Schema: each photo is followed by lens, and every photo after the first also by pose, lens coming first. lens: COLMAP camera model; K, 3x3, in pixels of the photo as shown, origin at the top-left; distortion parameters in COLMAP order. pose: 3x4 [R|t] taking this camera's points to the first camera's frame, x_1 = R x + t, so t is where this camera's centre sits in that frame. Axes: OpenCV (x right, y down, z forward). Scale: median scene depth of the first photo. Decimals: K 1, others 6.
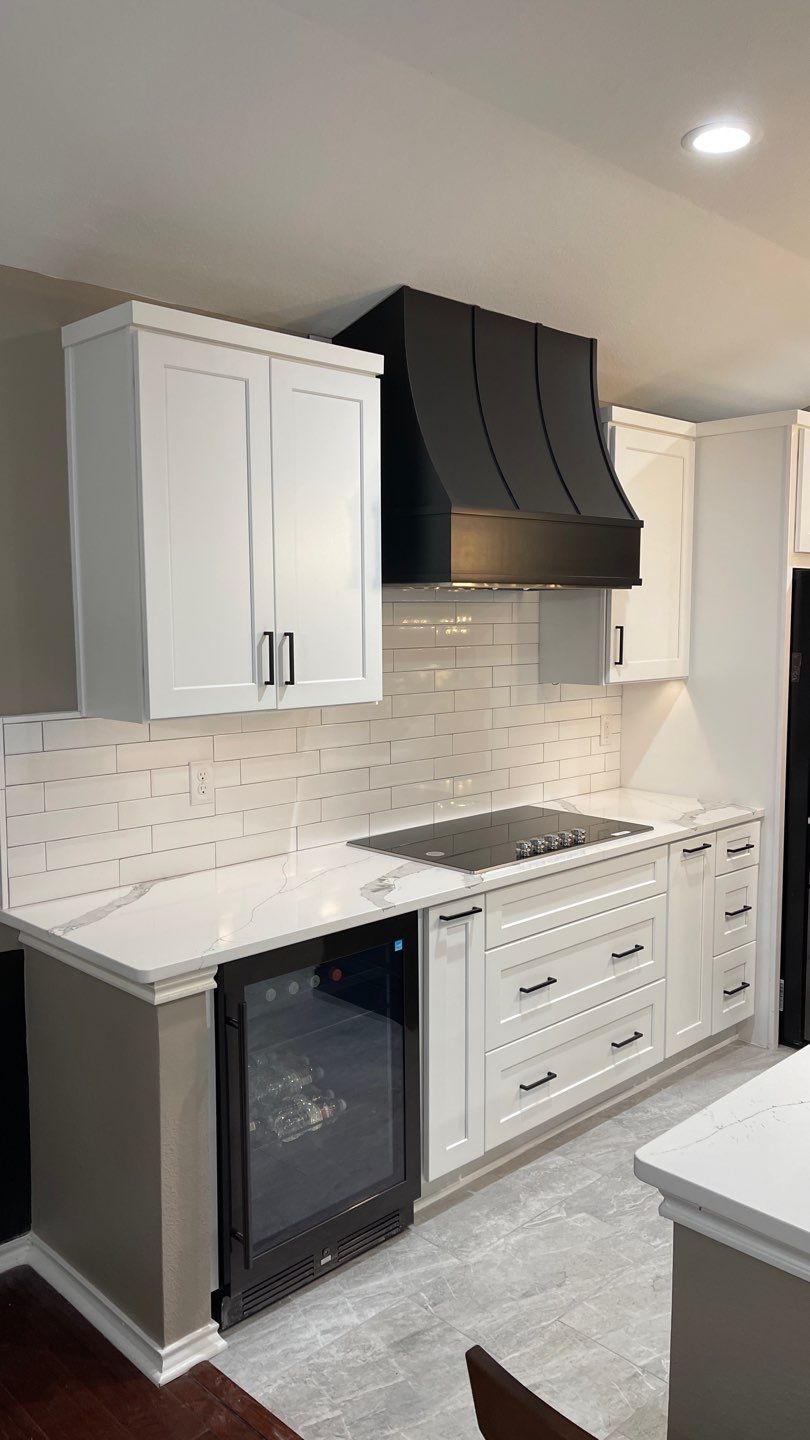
lens RADIAL K [[1096.6, 0, 404.8], [0, 1096.6, 717.7], [0, 0, 1]] dist [0.057184, -0.033069]
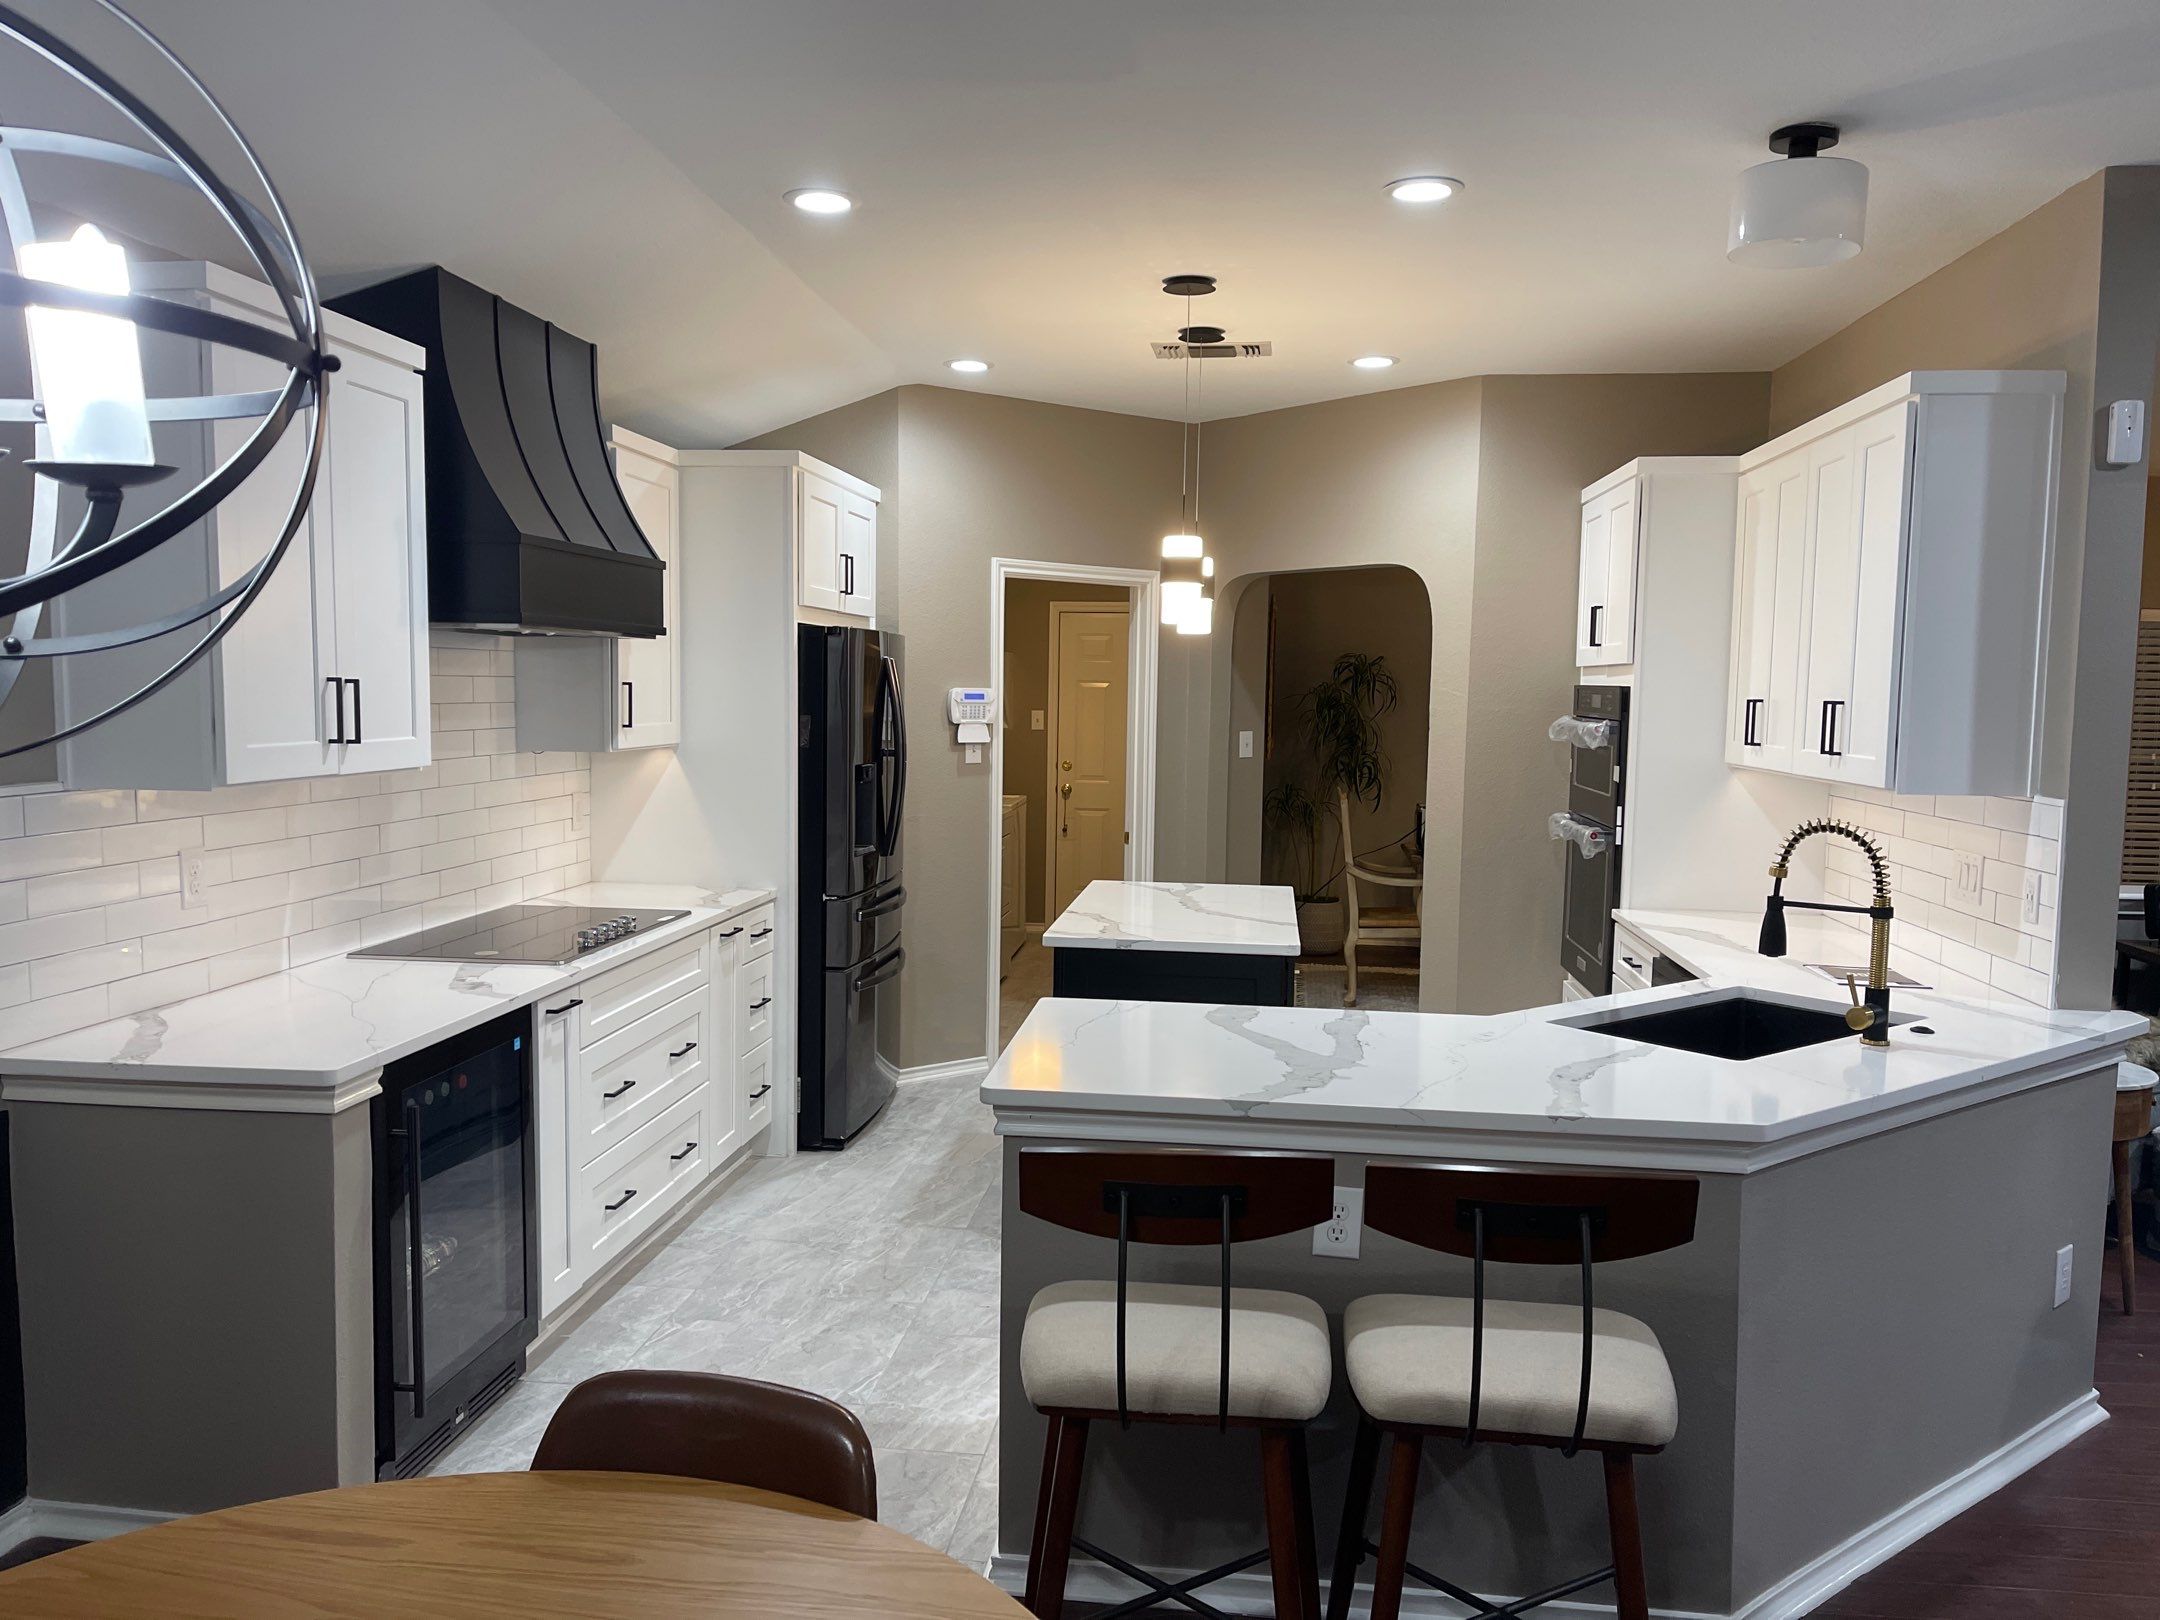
lens RADIAL K [[1645.5, 0, 1072.6], [0, 1645.5, 816.5], [0, 0, 1]] dist [0.053932, -0.054525]
pose [[0.778896, -0.037726, 0.626018, -0.433793], [0.046728, 0.998906, 0.002058, 0.043189], [-0.625410, 0.027650, 0.779806, -0.266252]]
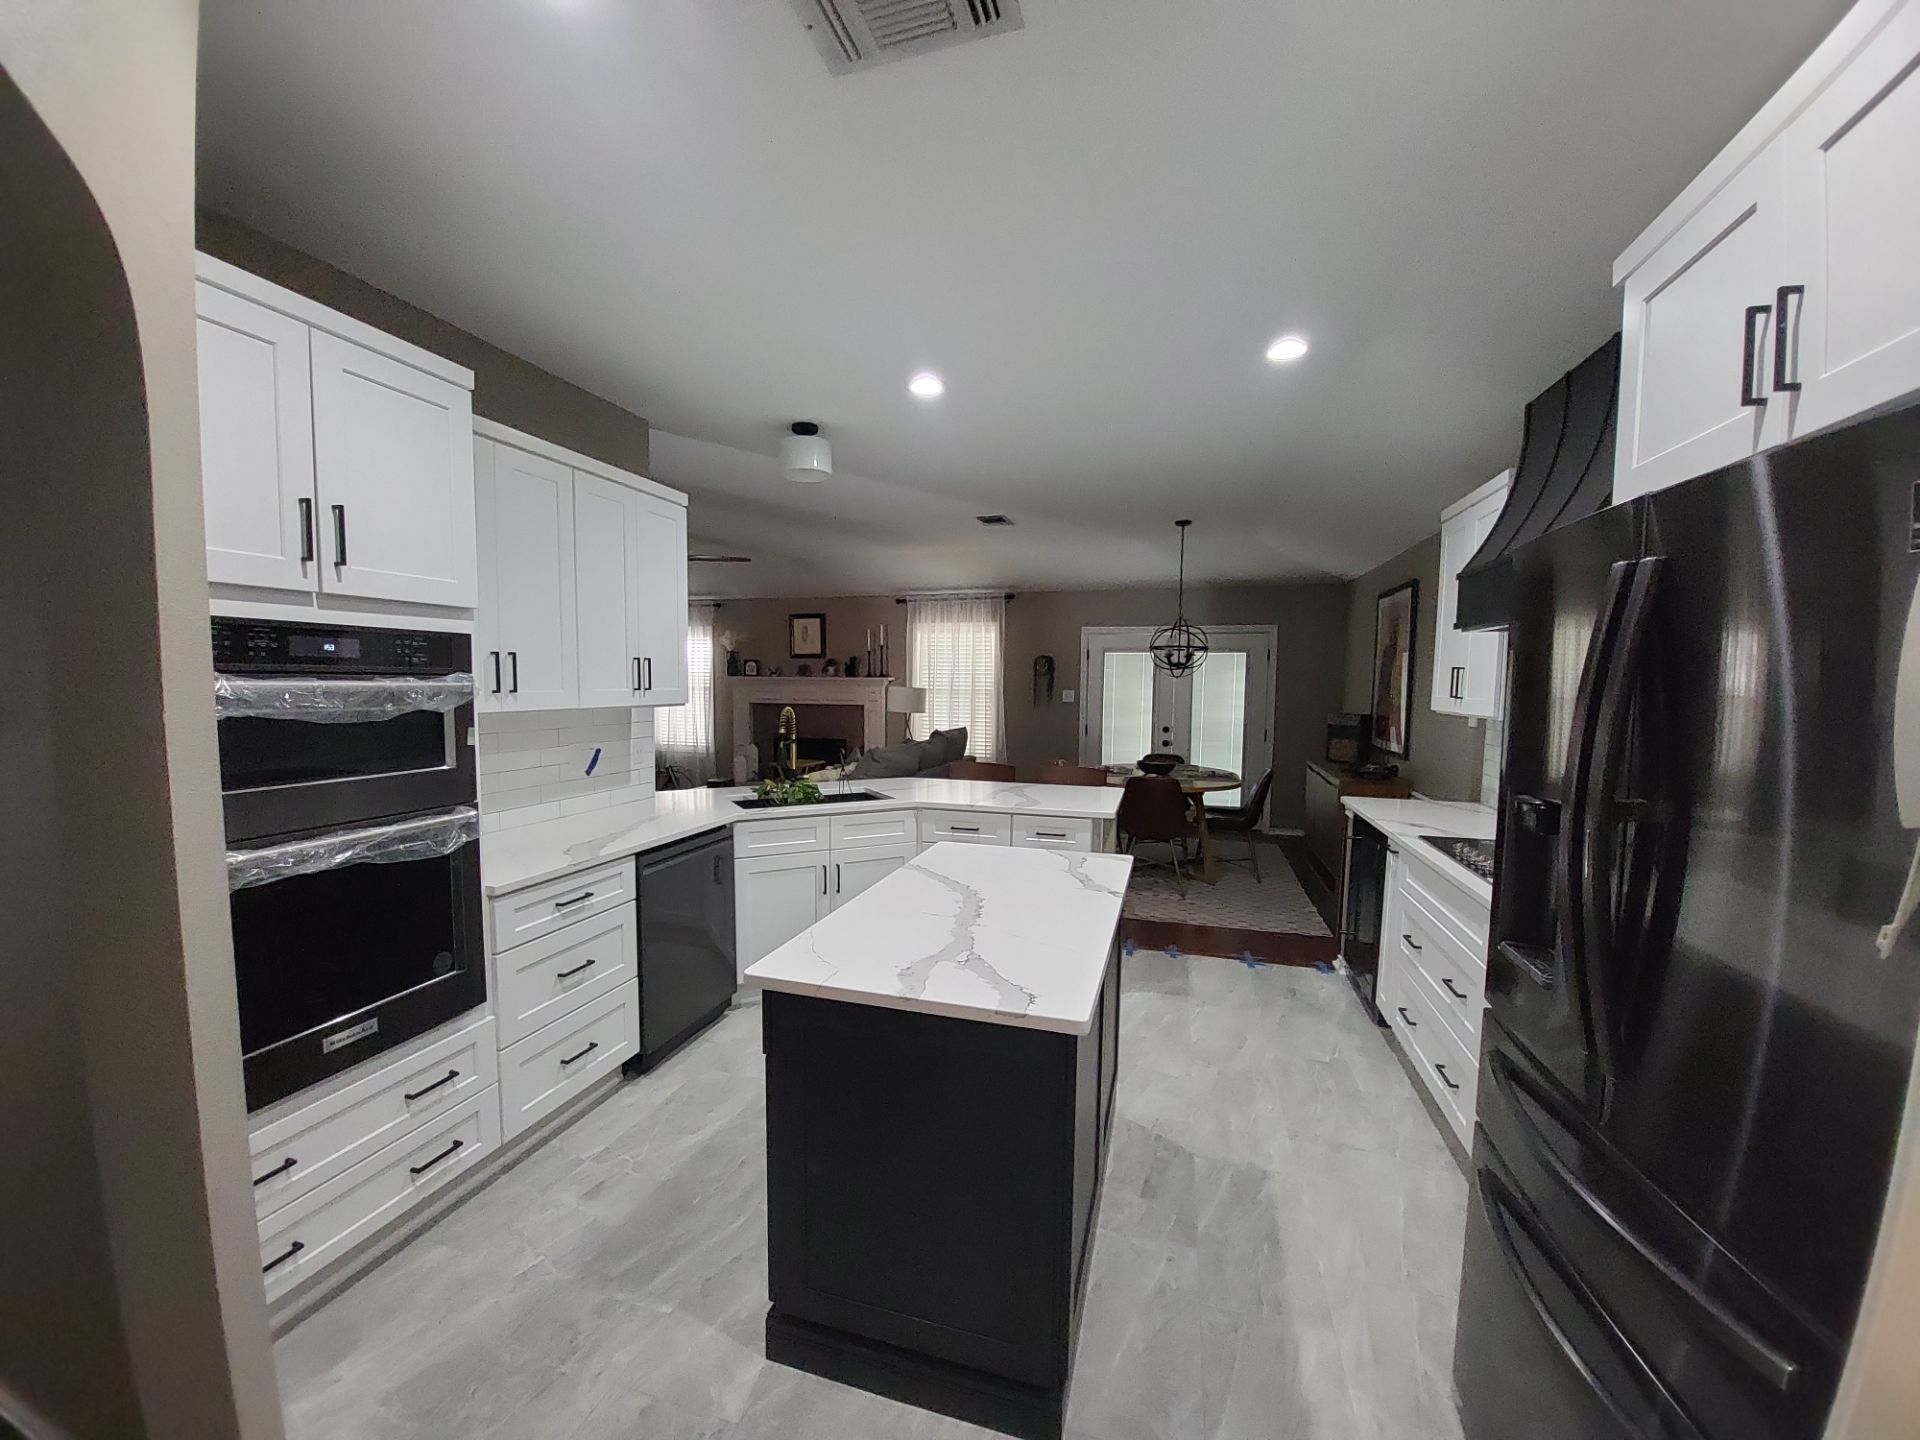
lens RADIAL K [[755.9, 0, 947.8], [0, 755.9, 741.9], [0, 0, 1]] dist [-0.013912, -0.001400]
pose [[-0.874431, 0.031928, -0.484097, 1.061882], [-0.058483, 0.983619, 0.170511, -0.108163], [0.481611, 0.177412, -0.858240, 1.525235]]
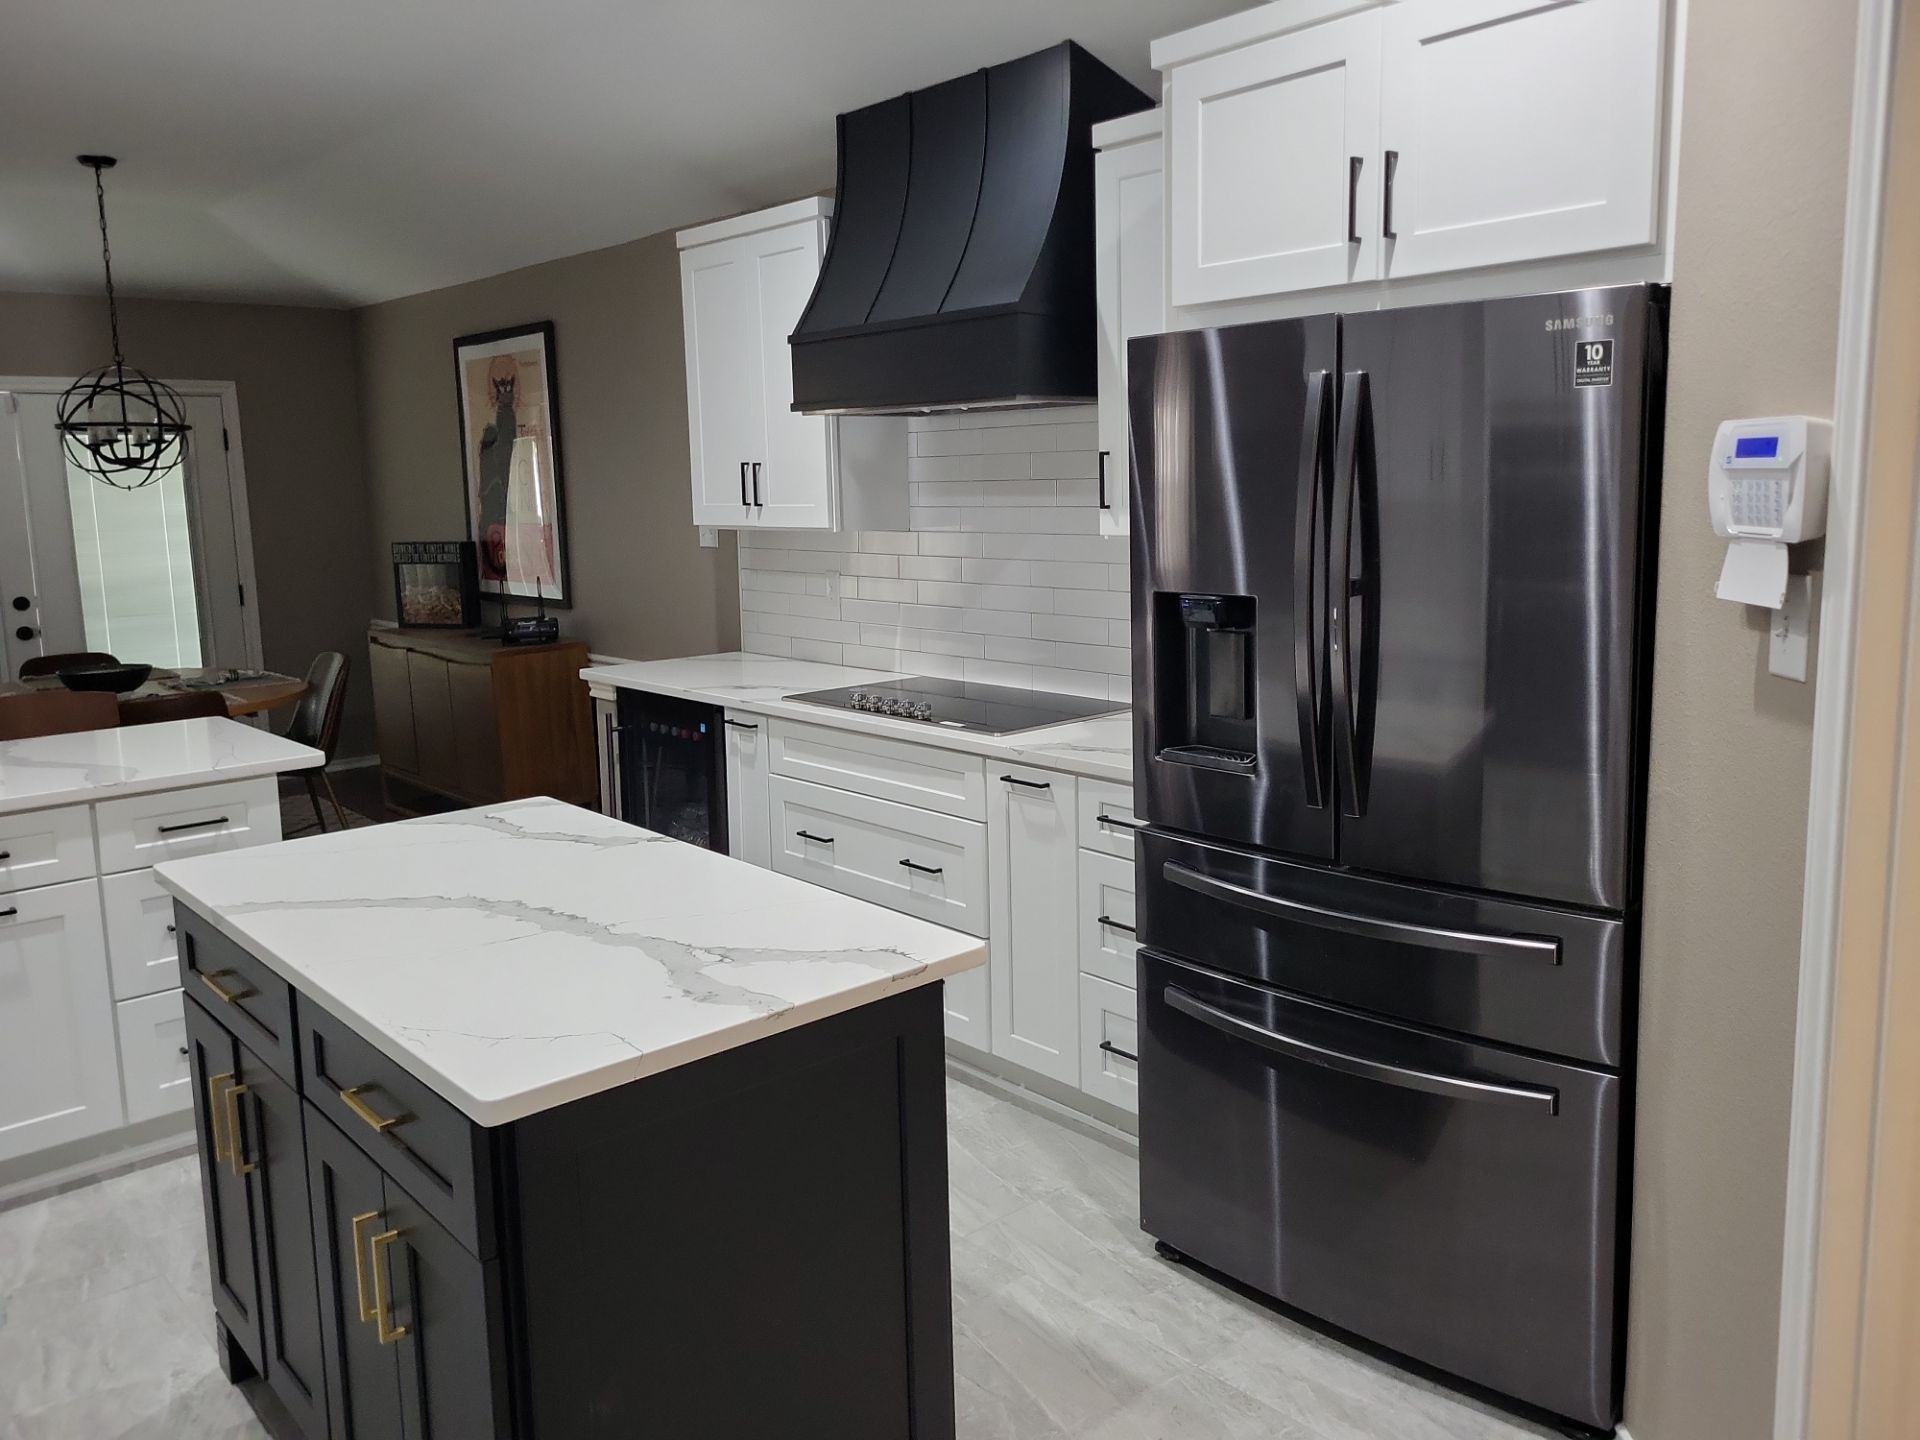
lens RADIAL K [[1452.2, 0, 975.8], [0, 1452.2, 676.6], [0, 0, 1]] dist [0.048845, -0.042403]
pose [[-0.033265, 0.139760, -0.989626, 1.406764], [-0.078971, 0.986711, 0.142003, -0.086099], [0.996322, 0.082876, -0.021786, 1.214227]]
